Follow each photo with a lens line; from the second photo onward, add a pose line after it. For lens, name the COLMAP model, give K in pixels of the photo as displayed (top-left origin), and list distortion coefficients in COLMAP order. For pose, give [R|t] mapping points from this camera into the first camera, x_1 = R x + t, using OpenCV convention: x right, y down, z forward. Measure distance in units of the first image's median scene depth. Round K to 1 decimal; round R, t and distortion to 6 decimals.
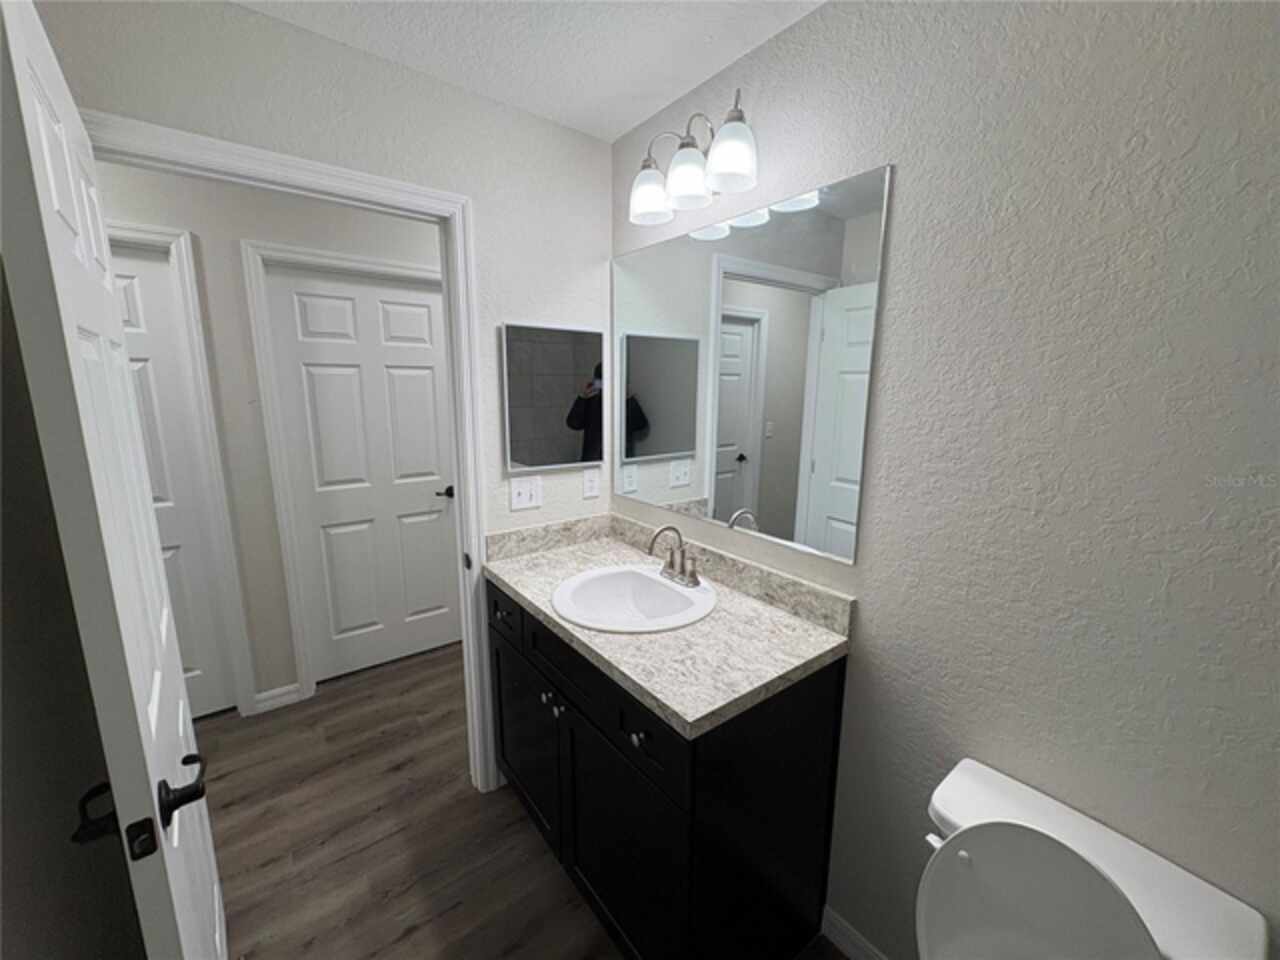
lens RADIAL K [[511.6, 0, 640.0], [0, 511.6, 480.0], [0, 0, 1]] dist [0.000657, 0.000040]
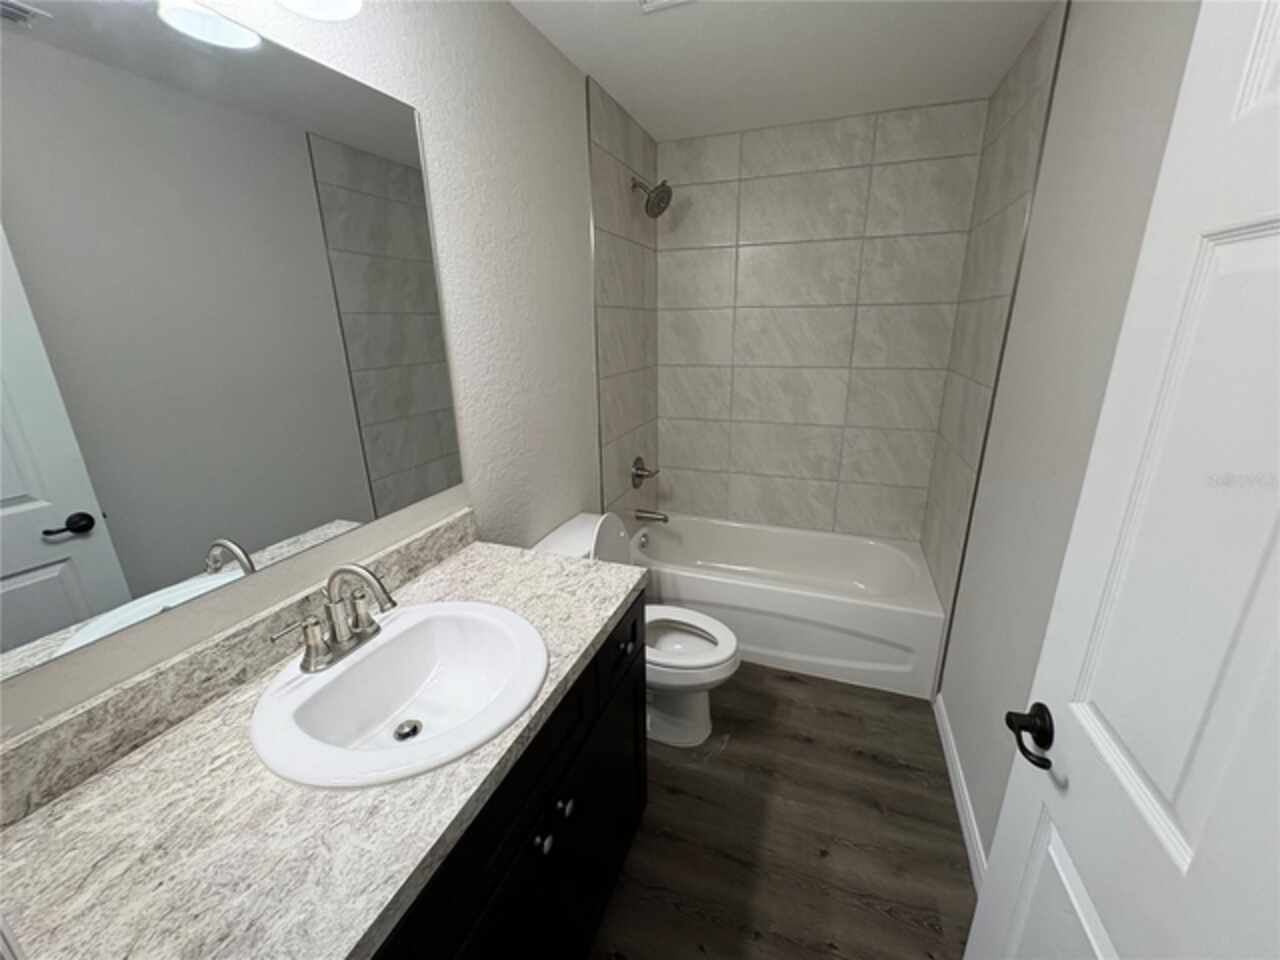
lens RADIAL K [[511.6, 0, 640.0], [0, 511.6, 480.0], [0, 0, 1]] dist [0.000657, 0.000040]
pose [[-0.527819, -0.253608, 0.810611, -0.661792], [0.167965, 0.904368, 0.392309, -0.201394], [-0.832583, 0.343223, -0.434745, 1.069208]]
